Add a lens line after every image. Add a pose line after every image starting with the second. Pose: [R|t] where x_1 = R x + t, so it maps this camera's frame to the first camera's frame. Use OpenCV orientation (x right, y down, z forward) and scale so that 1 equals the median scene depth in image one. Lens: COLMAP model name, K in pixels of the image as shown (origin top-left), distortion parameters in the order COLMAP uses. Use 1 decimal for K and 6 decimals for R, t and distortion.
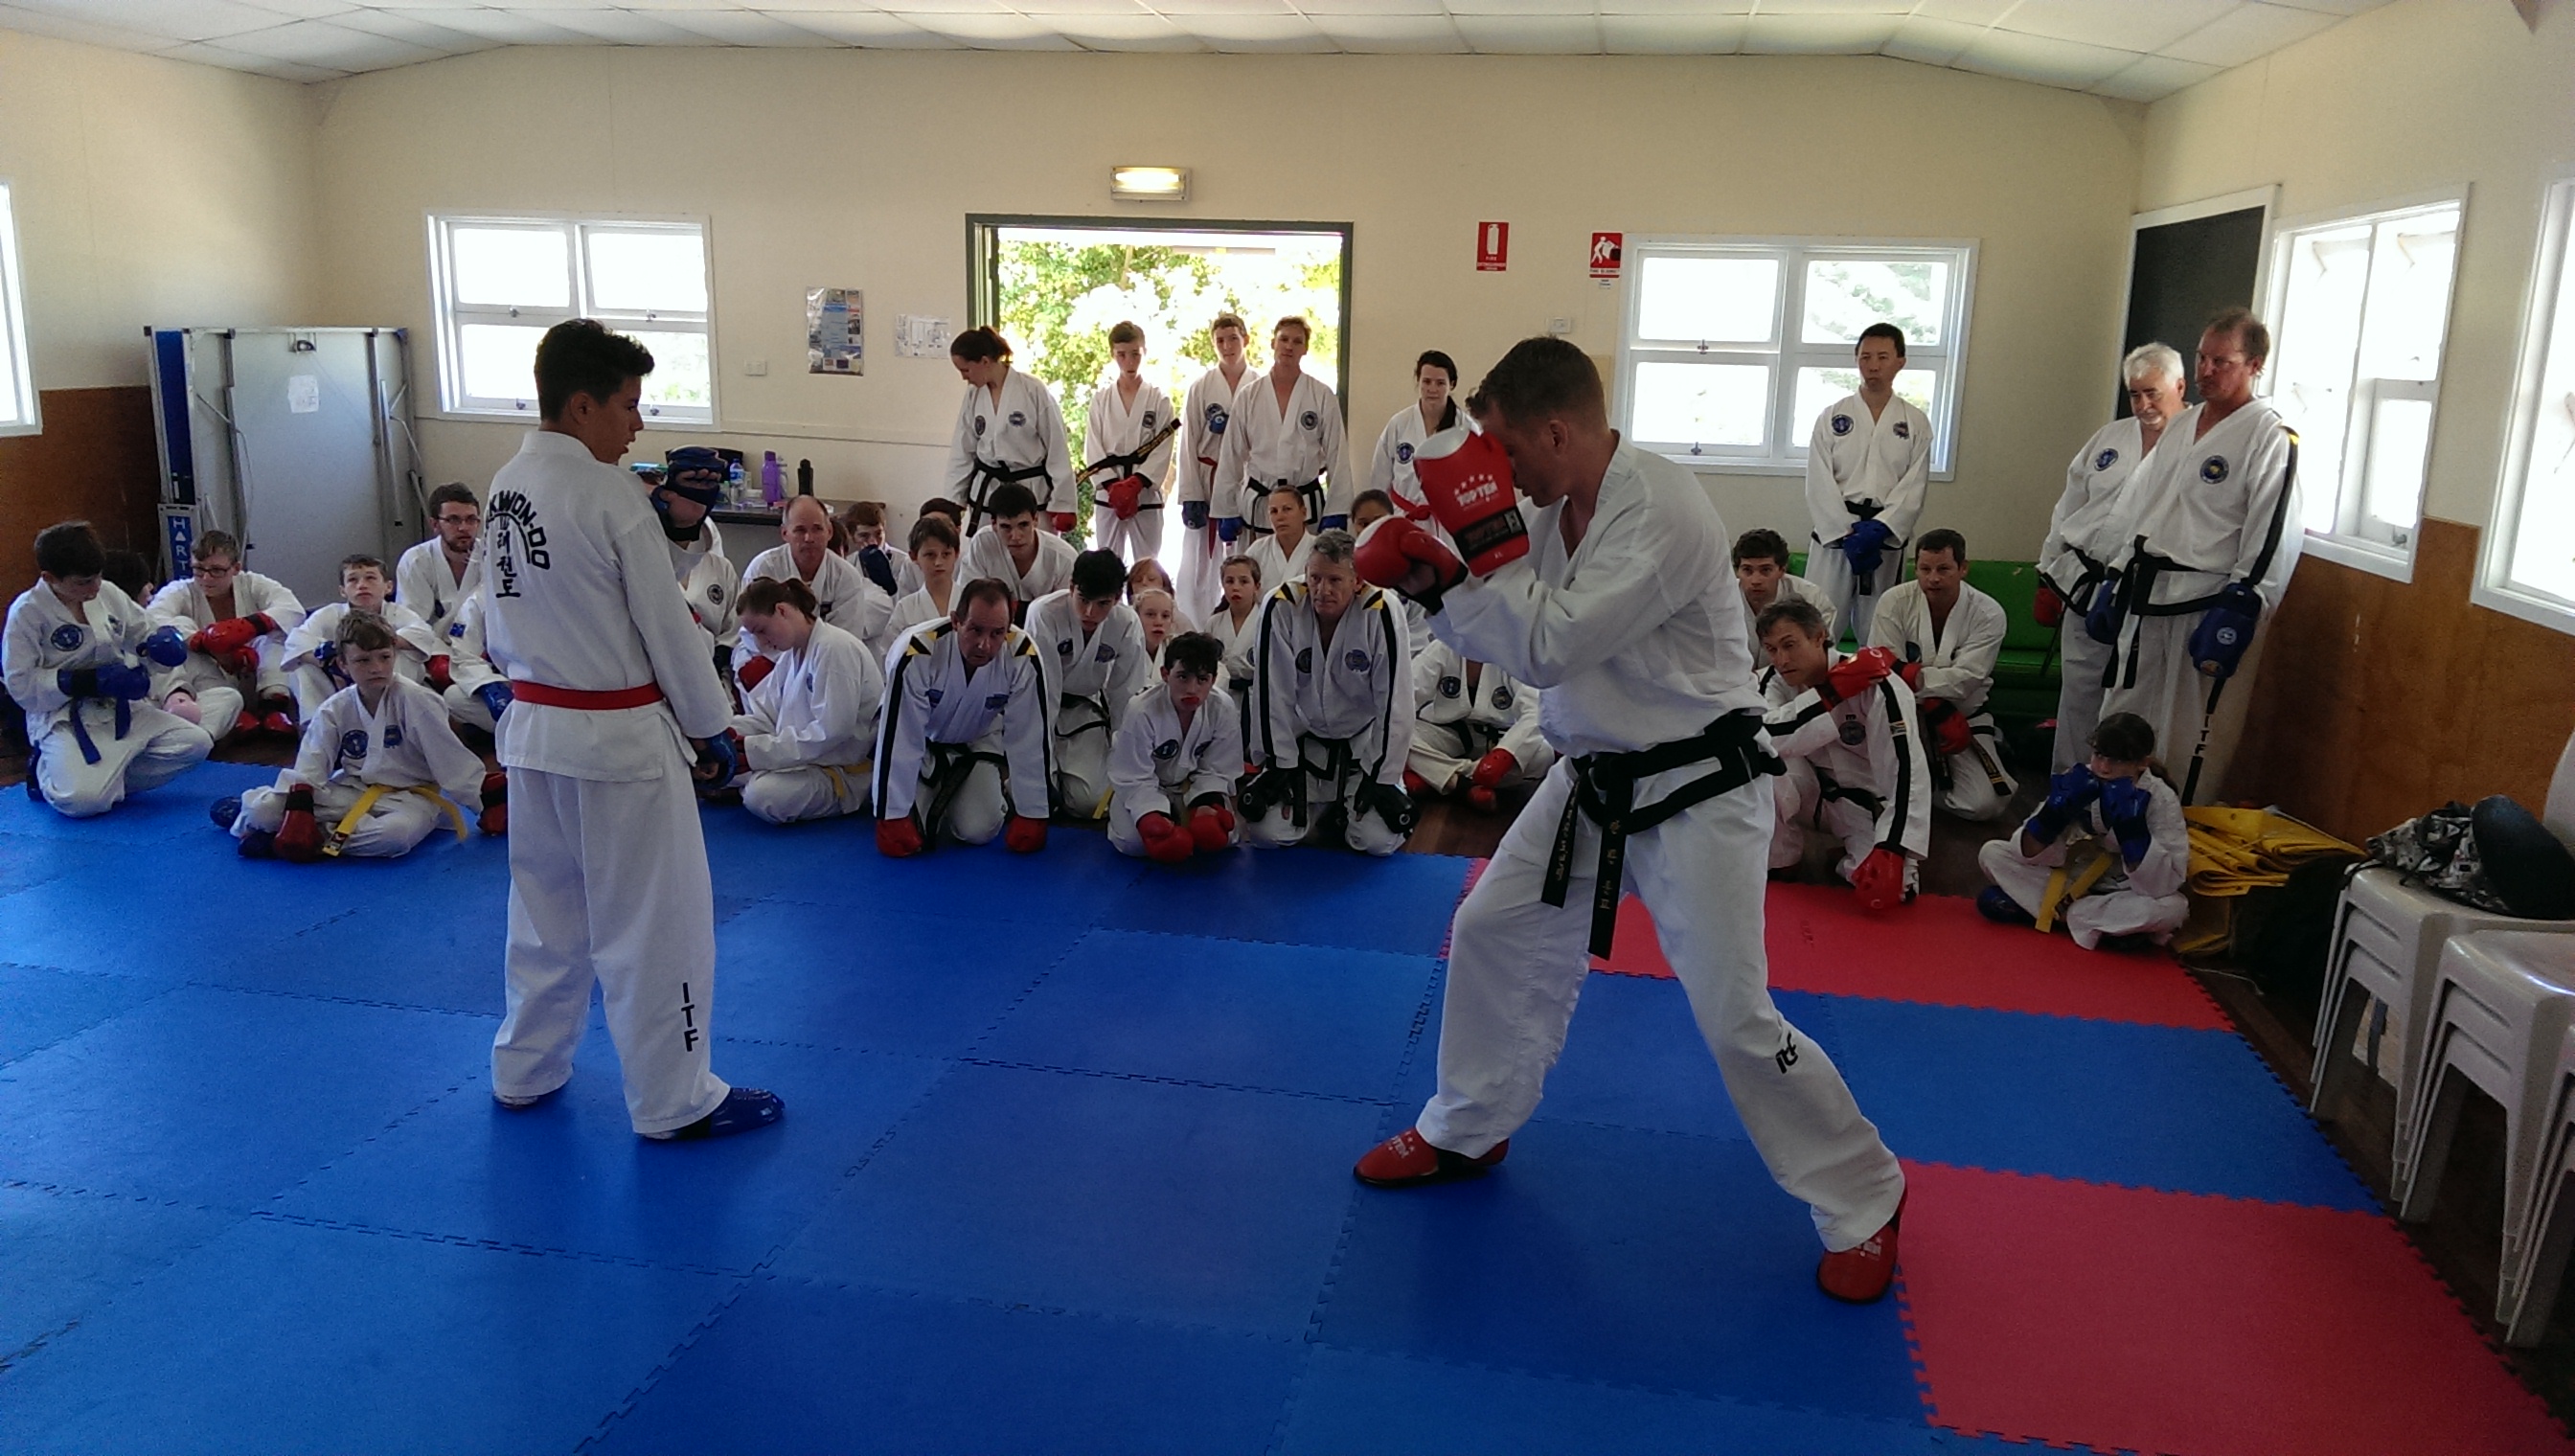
lens RADIAL K [[1842.3, 0, 1287.5], [0, 1842.3, 728.0], [0, 0, 1]] dist [0.073129, -0.082487]
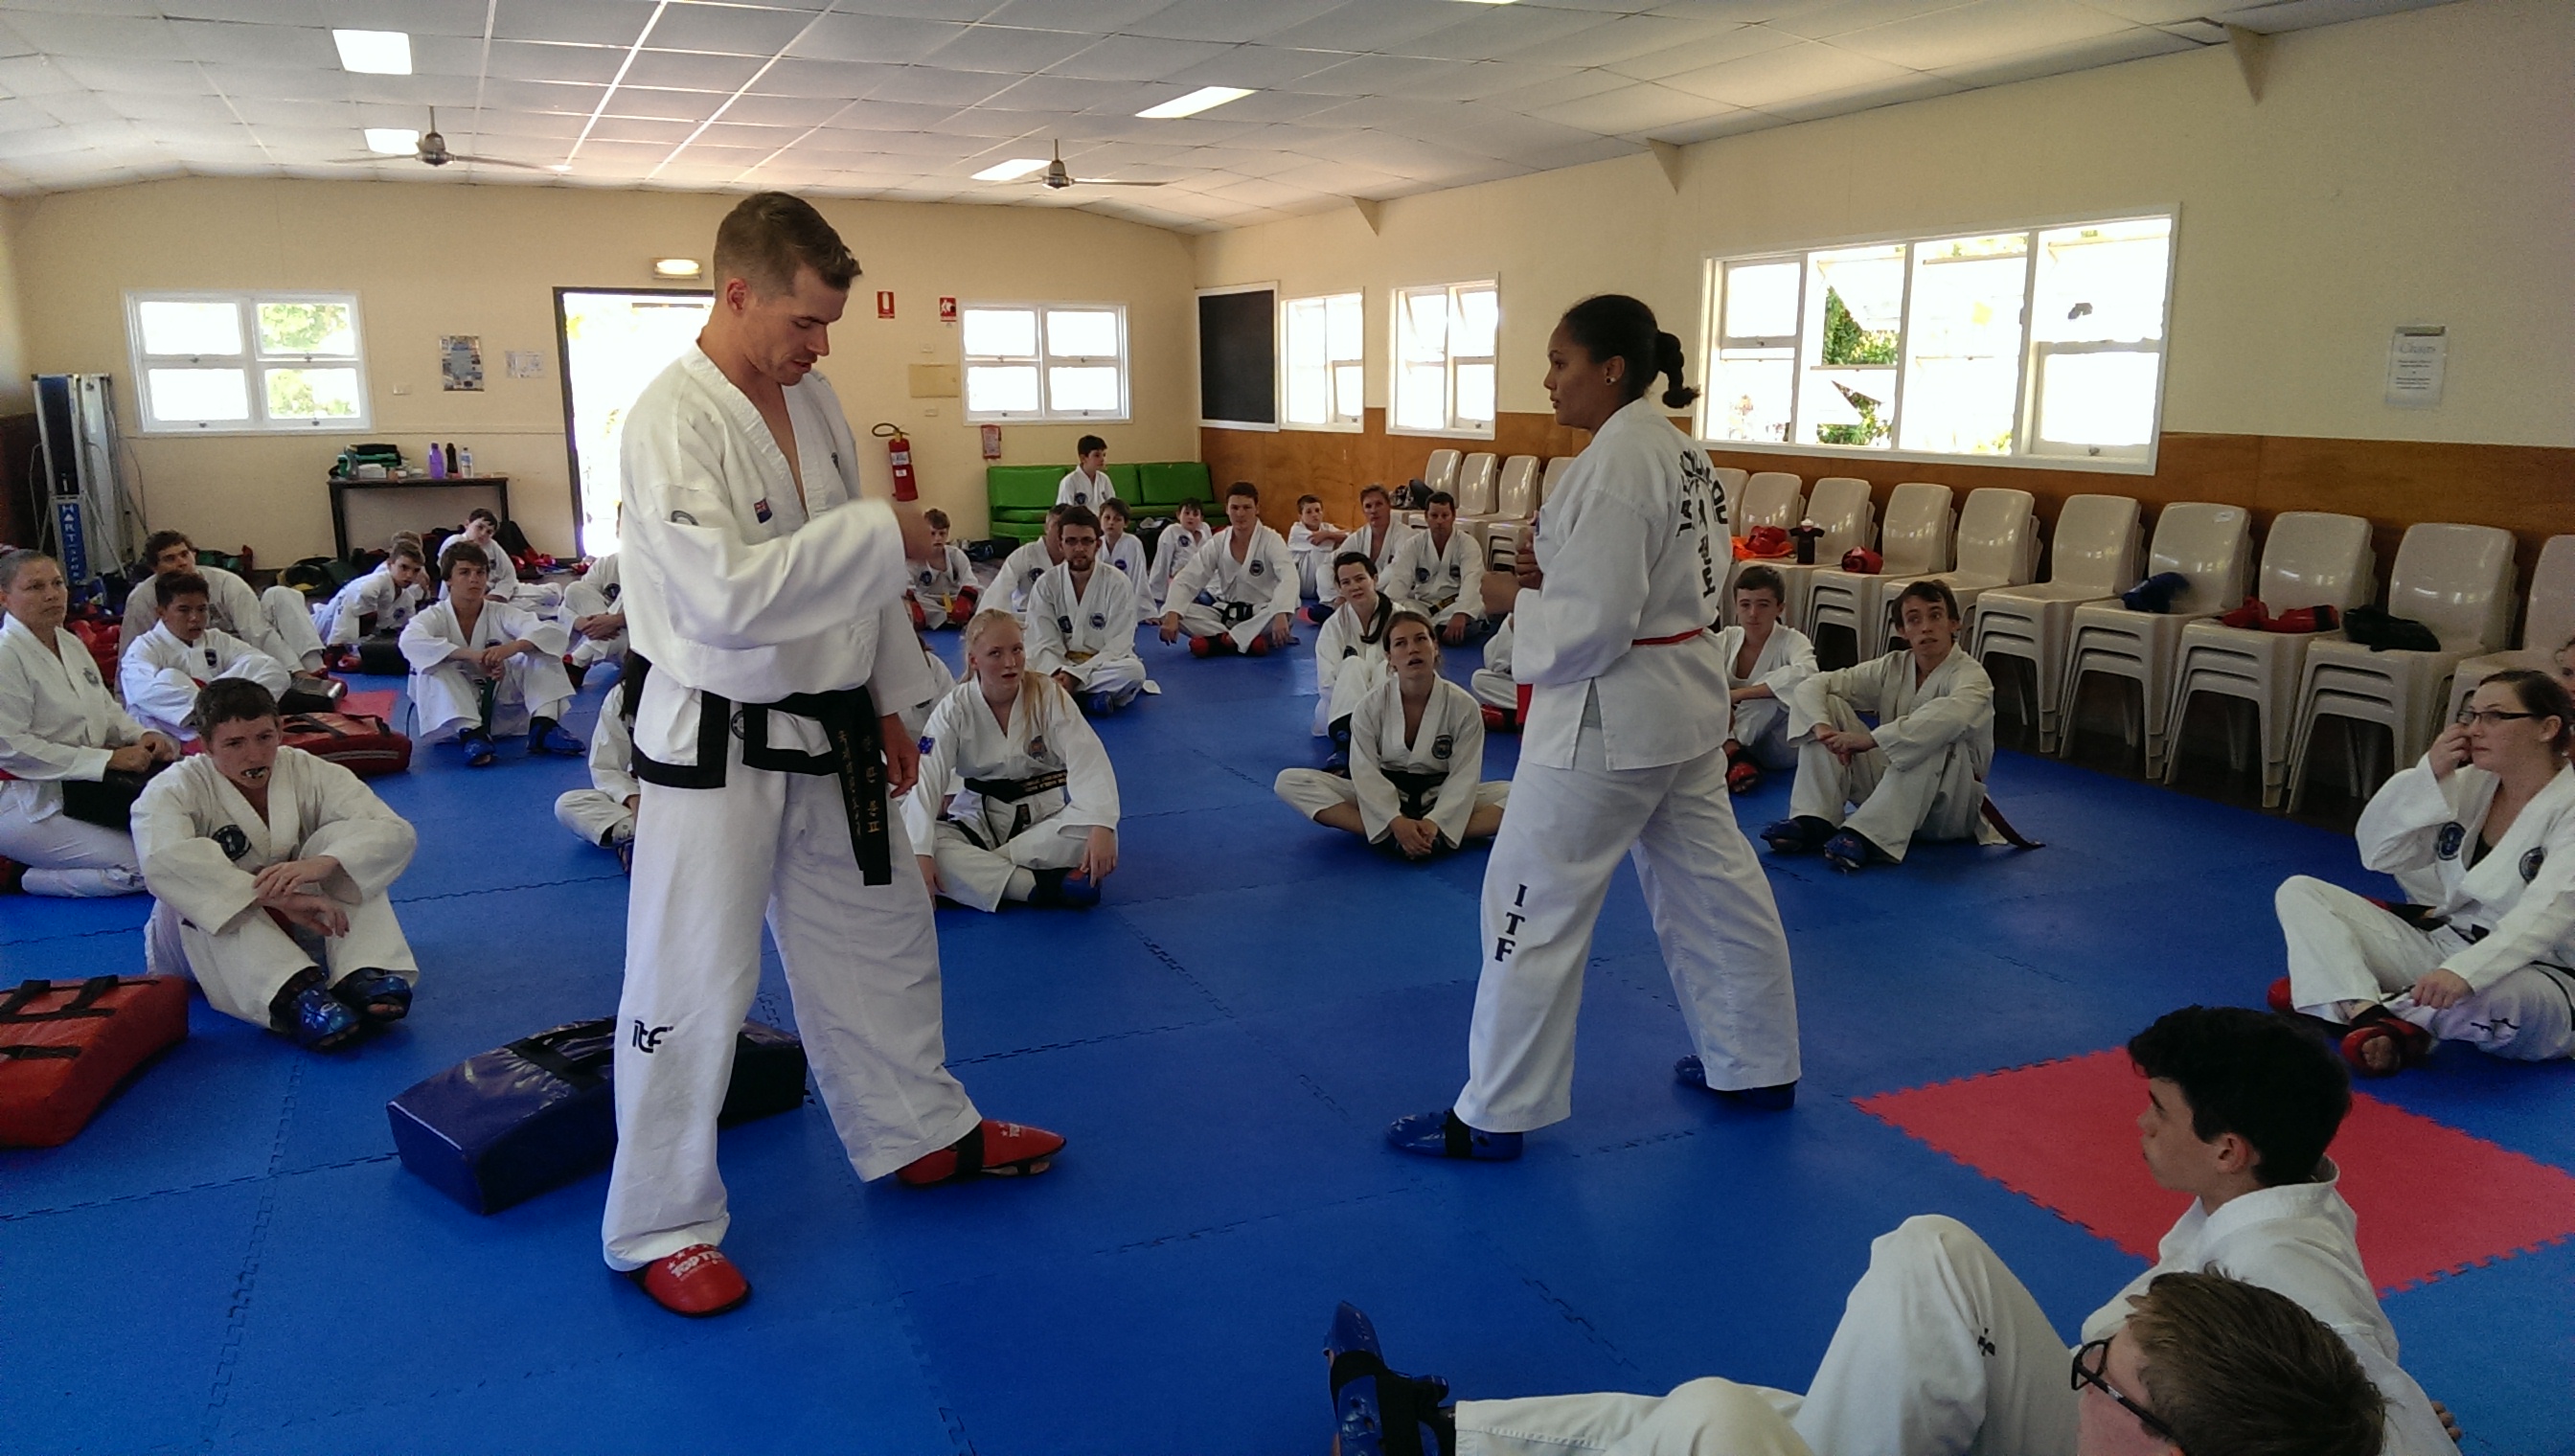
lens RADIAL K [[1842.3, 0, 1287.5], [0, 1842.3, 728.0], [0, 0, 1]] dist [0.073129, -0.082487]
pose [[0.829805, -0.138357, 0.540630, -0.599105], [0.146768, 0.988781, 0.027775, 0.153156], [-0.538407, 0.056299, 0.840802, -0.700977]]
